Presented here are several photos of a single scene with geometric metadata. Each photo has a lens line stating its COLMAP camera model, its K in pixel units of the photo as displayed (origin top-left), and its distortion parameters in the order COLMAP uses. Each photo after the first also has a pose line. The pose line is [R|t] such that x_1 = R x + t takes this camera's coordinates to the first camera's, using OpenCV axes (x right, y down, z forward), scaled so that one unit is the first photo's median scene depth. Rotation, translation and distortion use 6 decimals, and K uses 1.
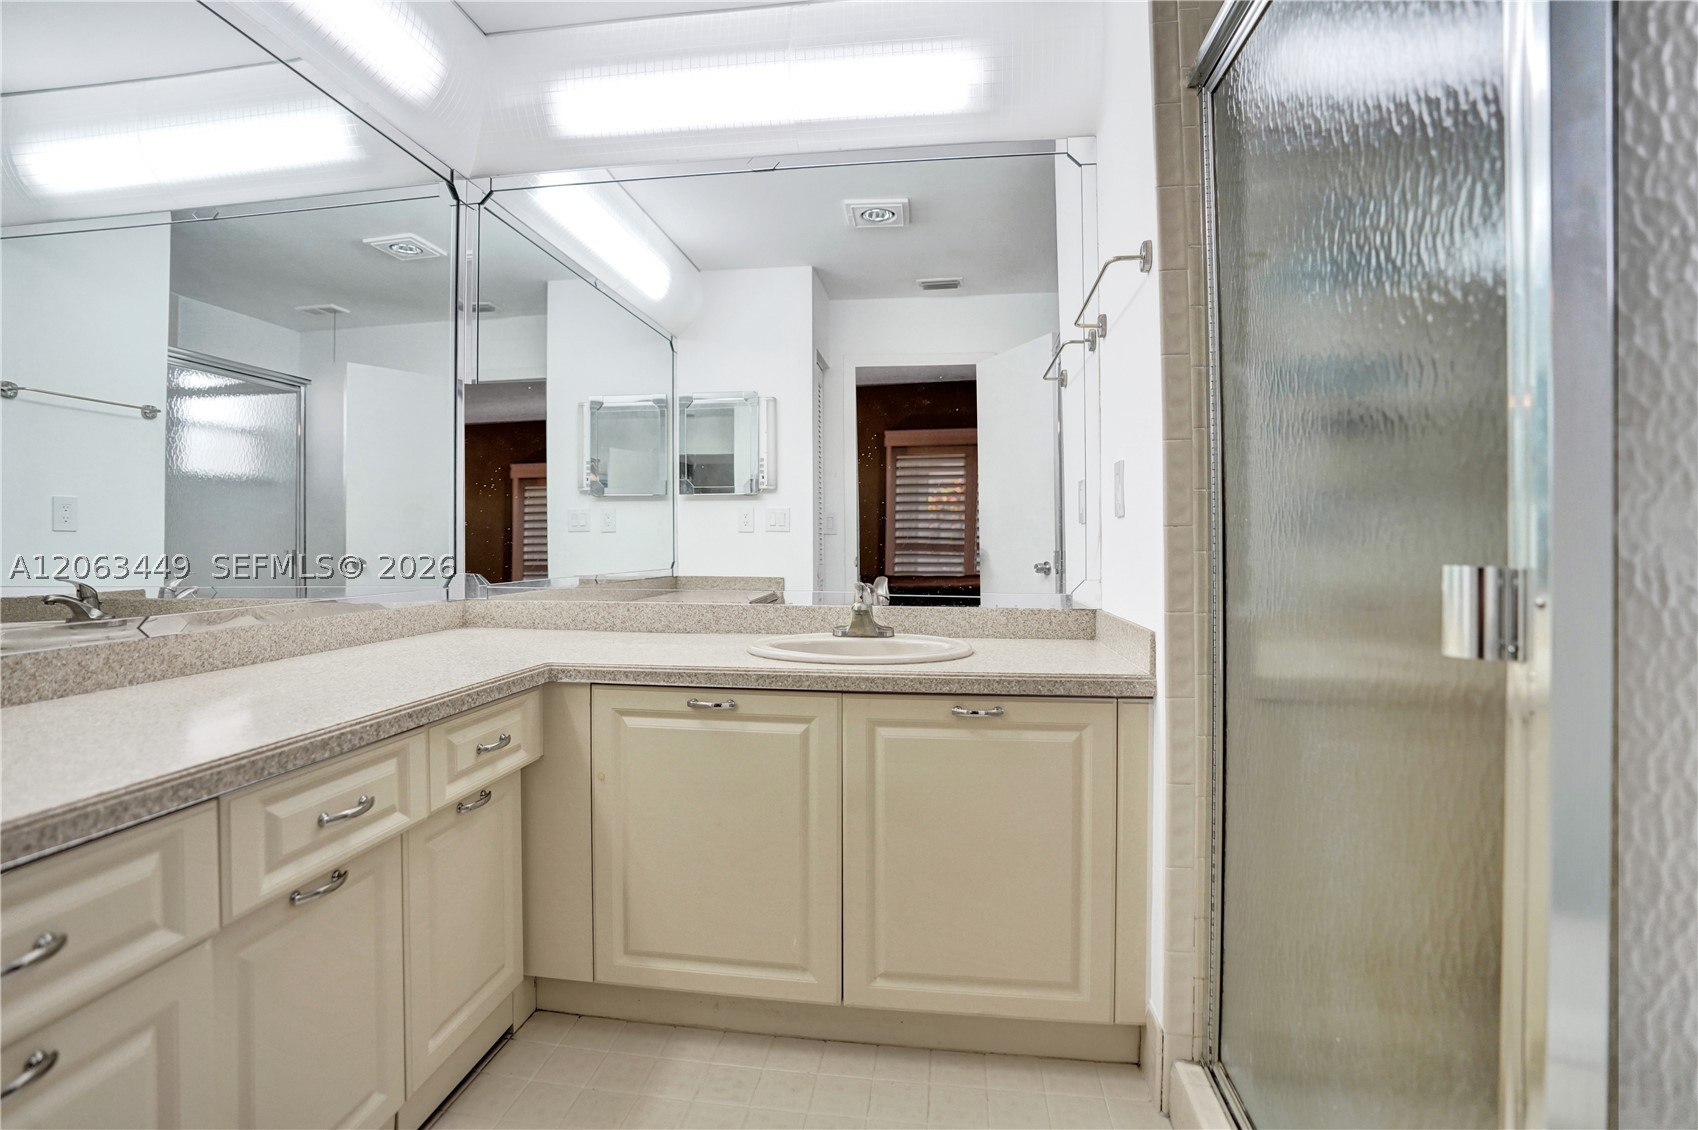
lens RADIAL K [[824.2, 0, 854.5], [0, 824.2, 565.9], [0, 0, 1]] dist [-0.000747, 0.000232]
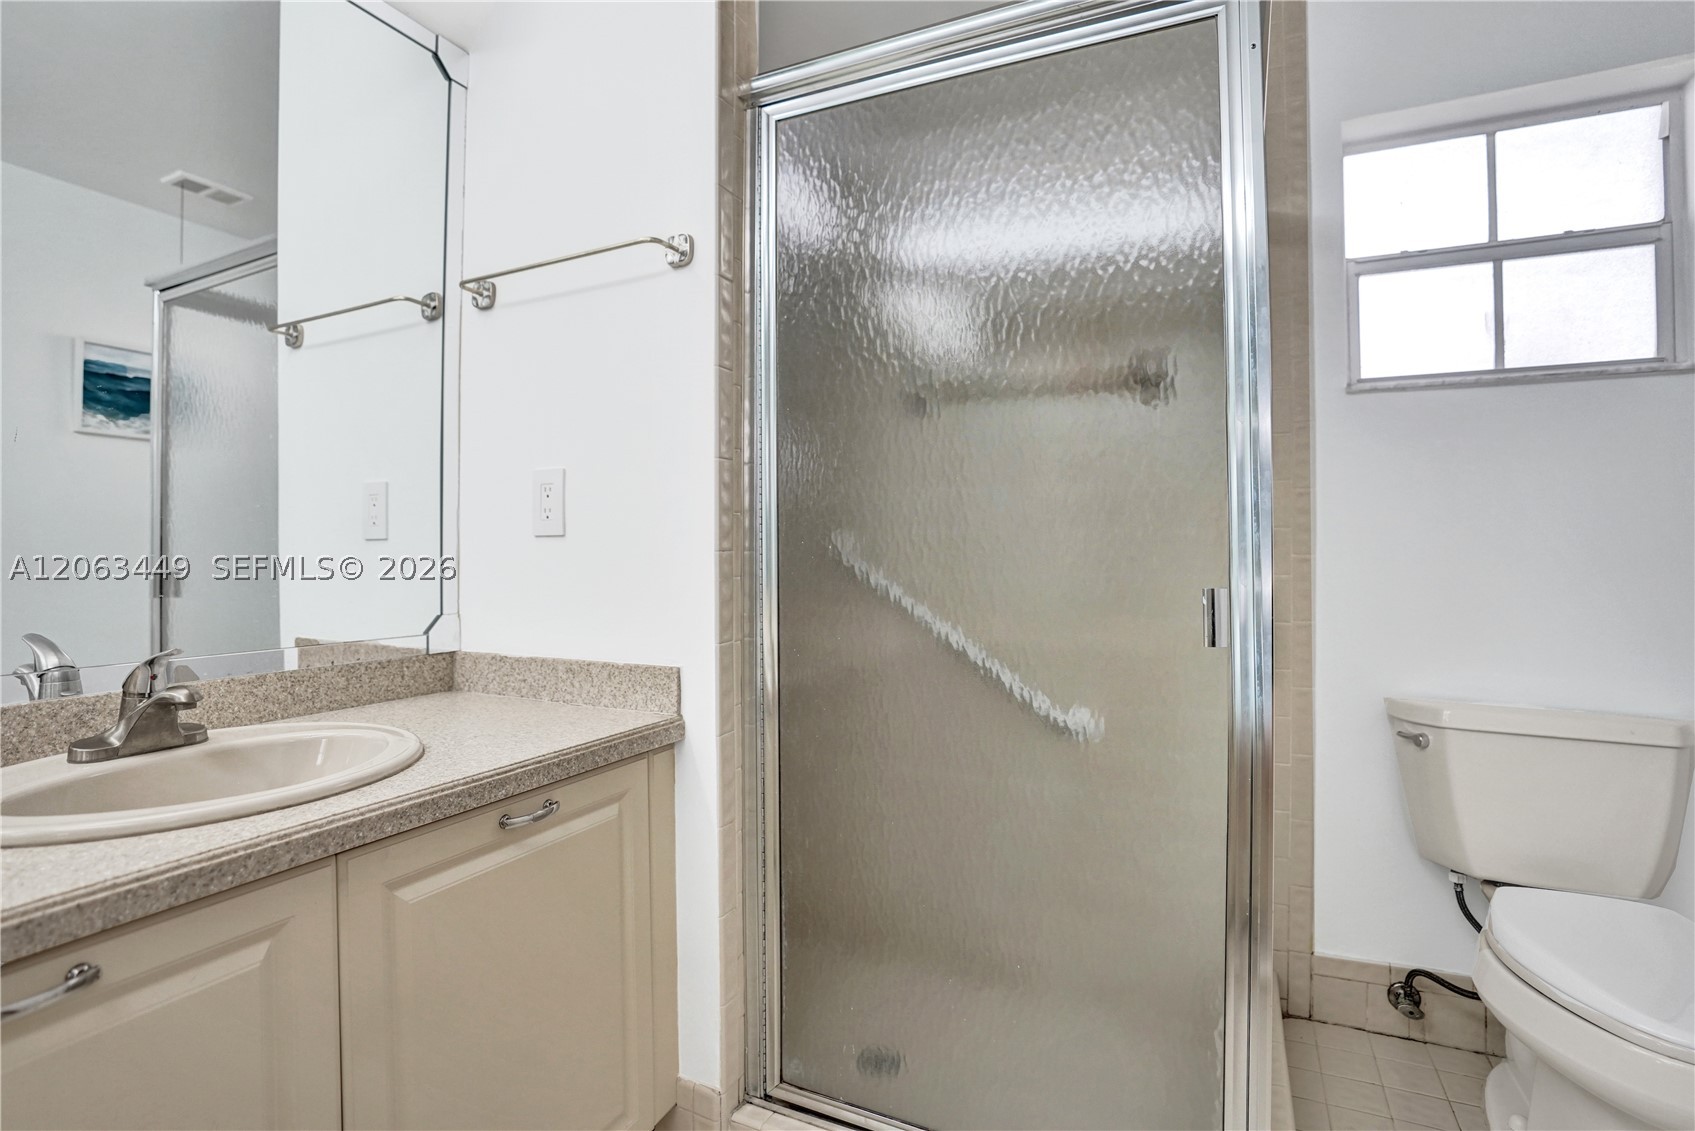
lens RADIAL K [[822.8, 0, 853.0], [0, 822.8, 566.4], [0, 0, 1]] dist [-0.000747, 0.000232]
pose [[0.337688, -0.012587, 0.941174, -0.415597], [0.019072, 0.999797, 0.006528, -0.033863], [-0.941065, 0.015745, 0.337860, 0.499245]]
